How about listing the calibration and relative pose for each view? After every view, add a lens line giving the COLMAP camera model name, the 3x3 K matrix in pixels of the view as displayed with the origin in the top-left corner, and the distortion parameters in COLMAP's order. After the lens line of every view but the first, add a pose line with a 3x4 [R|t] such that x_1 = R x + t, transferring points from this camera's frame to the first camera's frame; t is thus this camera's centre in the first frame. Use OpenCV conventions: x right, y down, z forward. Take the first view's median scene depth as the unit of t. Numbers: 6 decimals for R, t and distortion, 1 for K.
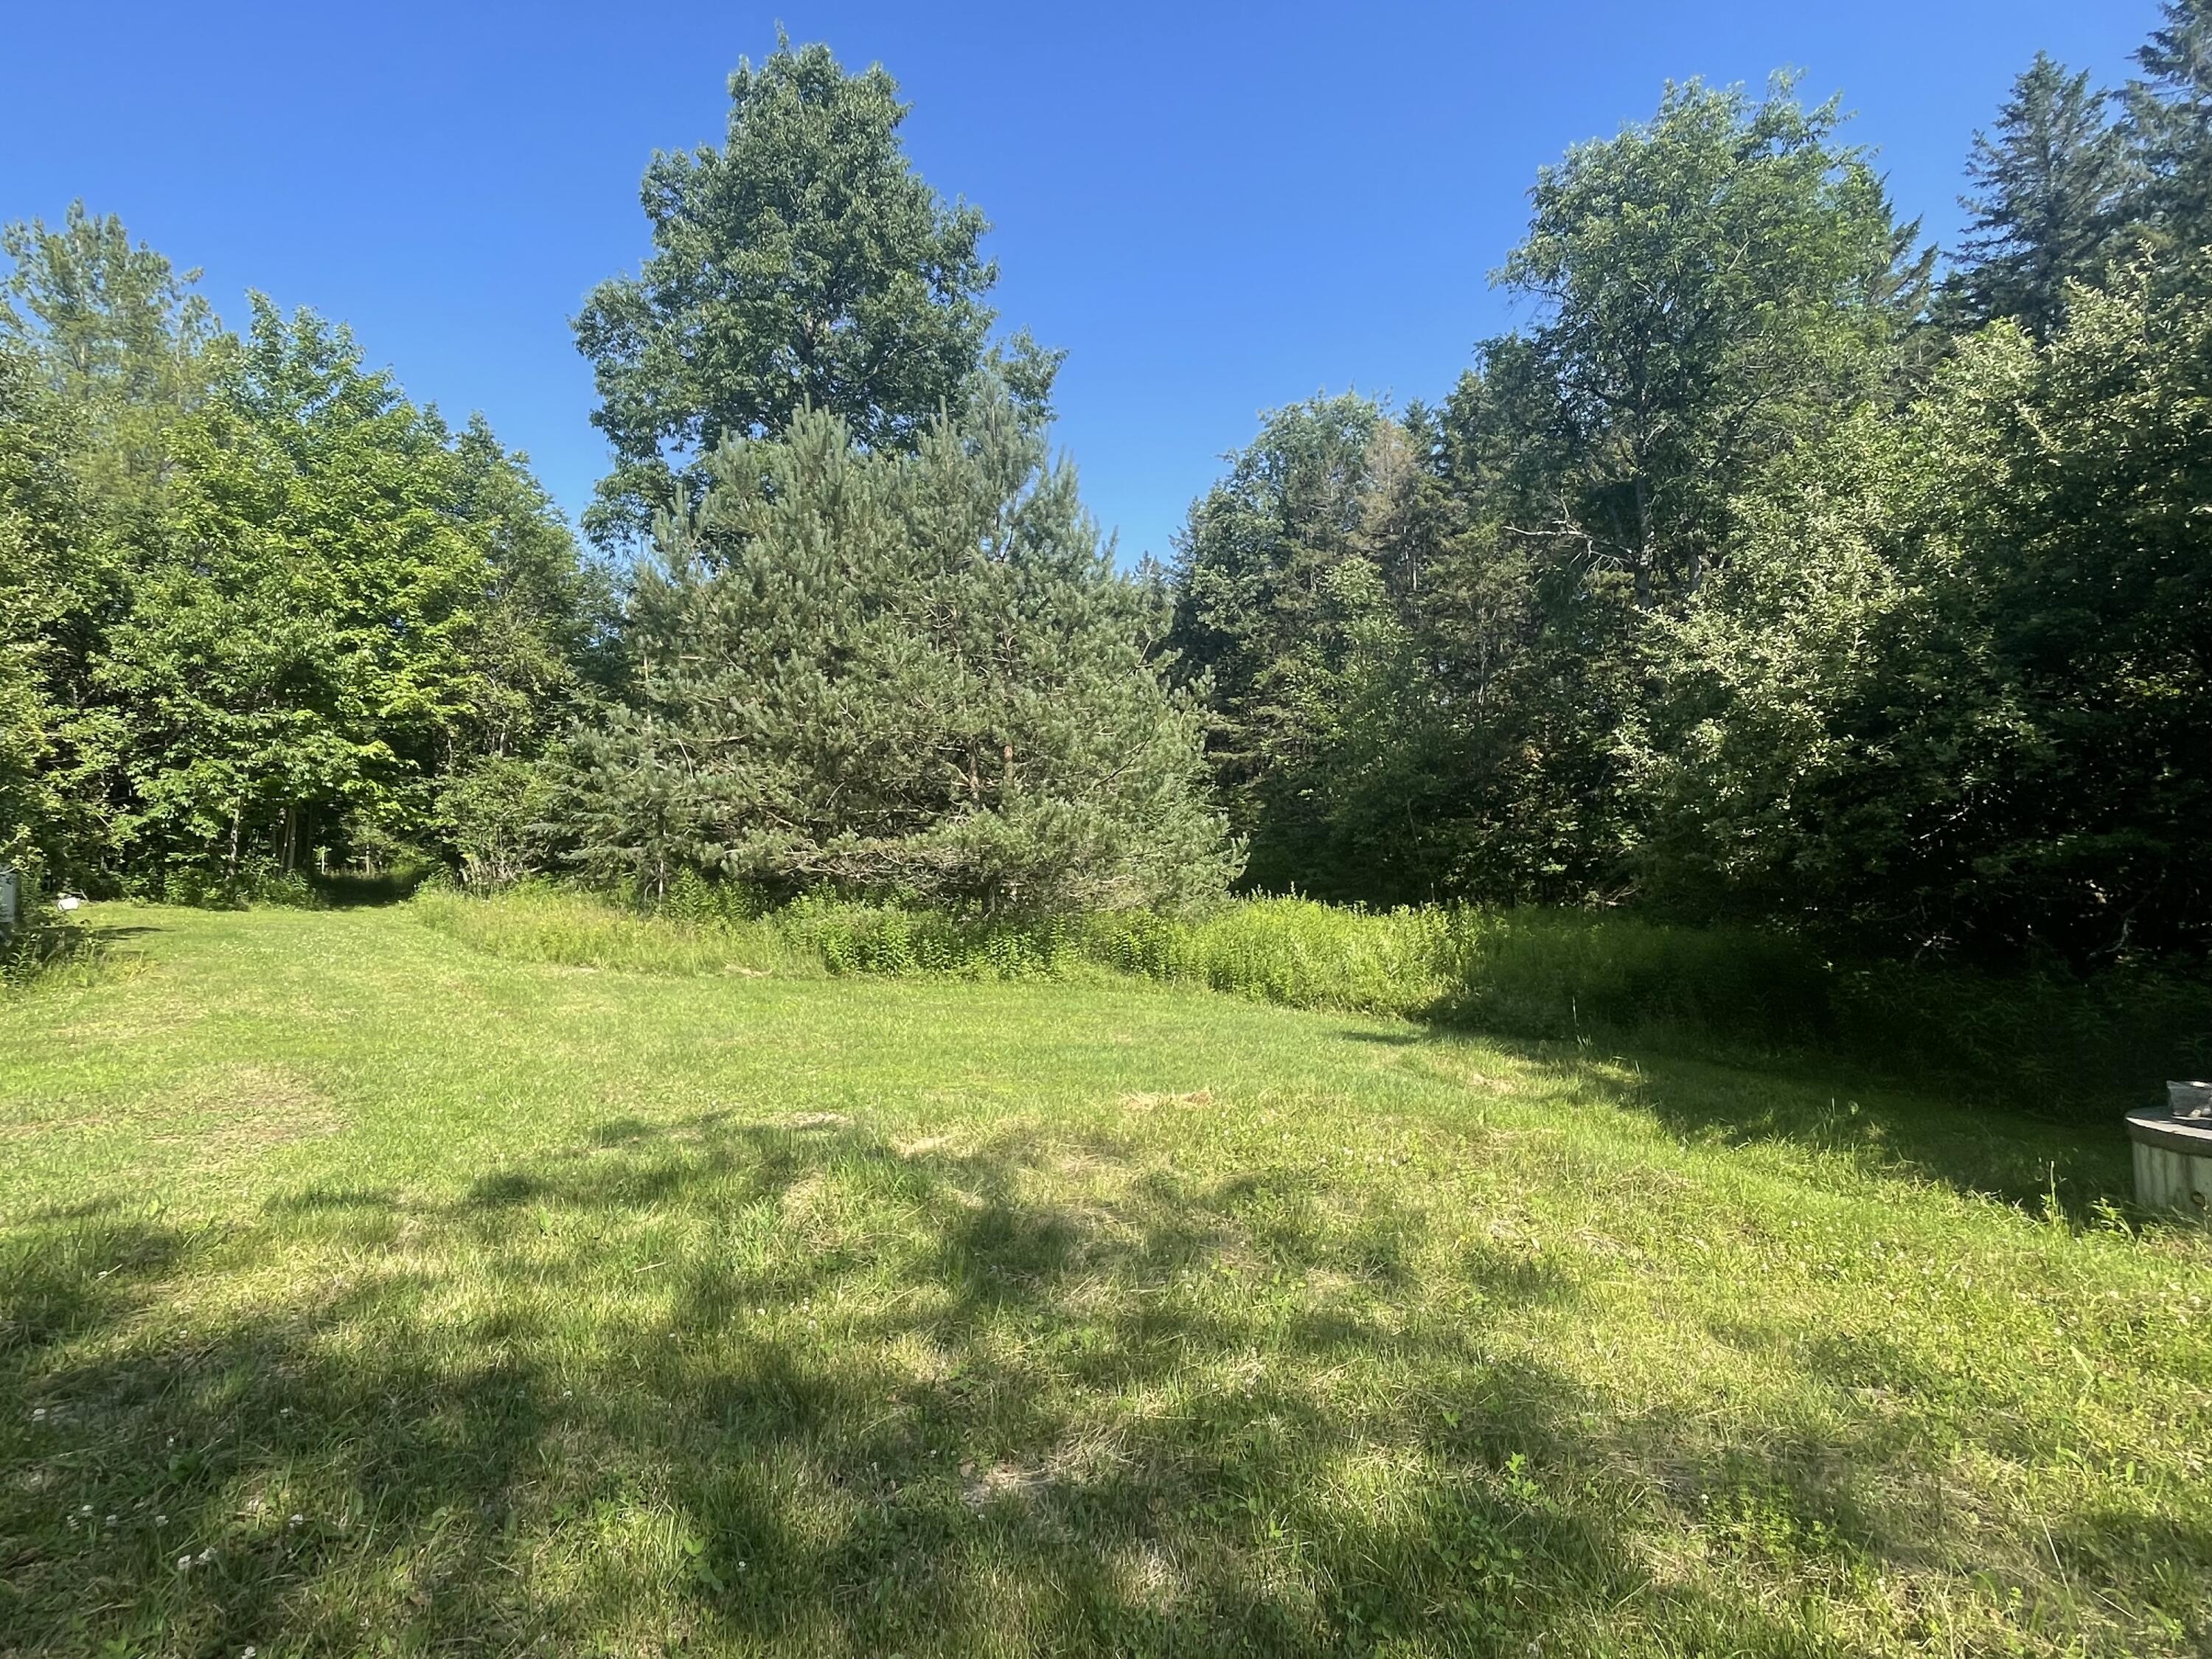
lens RADIAL K [[1146.6, 0, 1110.0], [0, 1146.6, 827.3], [0, 0, 1]] dist [-0.000432, -0.000061]
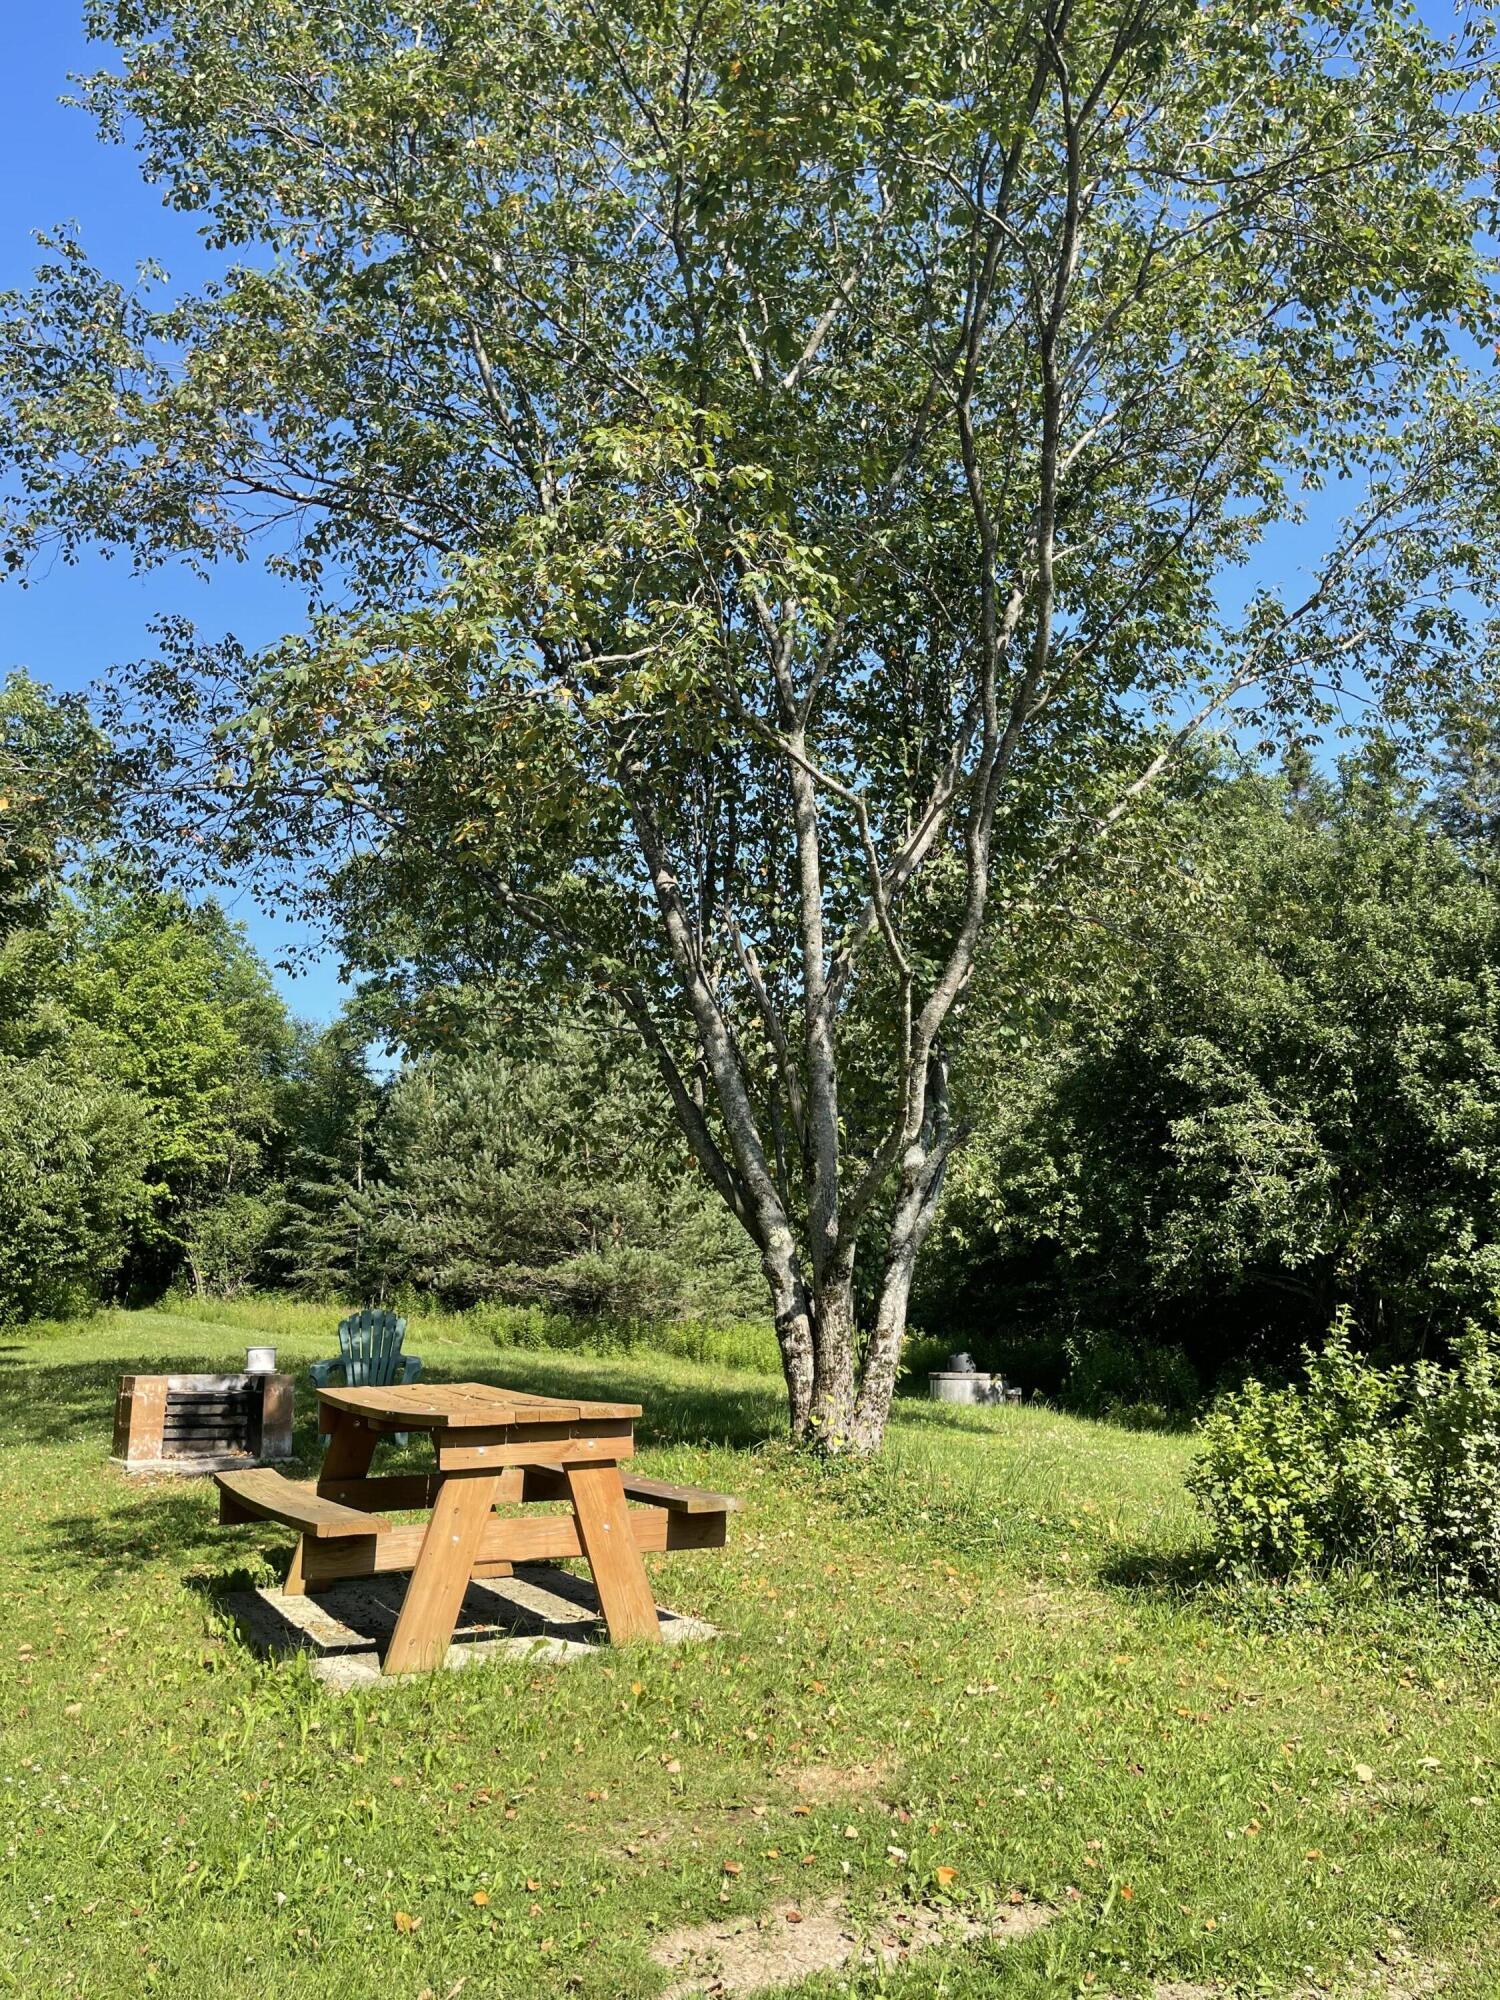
lens RADIAL K [[1596.9, 0, 752.9], [0, 1596.9, 1003.1], [0, 0, 1]] dist [0.008182, 0.000153]
pose [[0.997785, 0.025317, -0.061520, 0.241097], [-0.035153, 0.985755, -0.164473, 0.001741], [0.056480, 0.166271, 0.984461, -1.257135]]
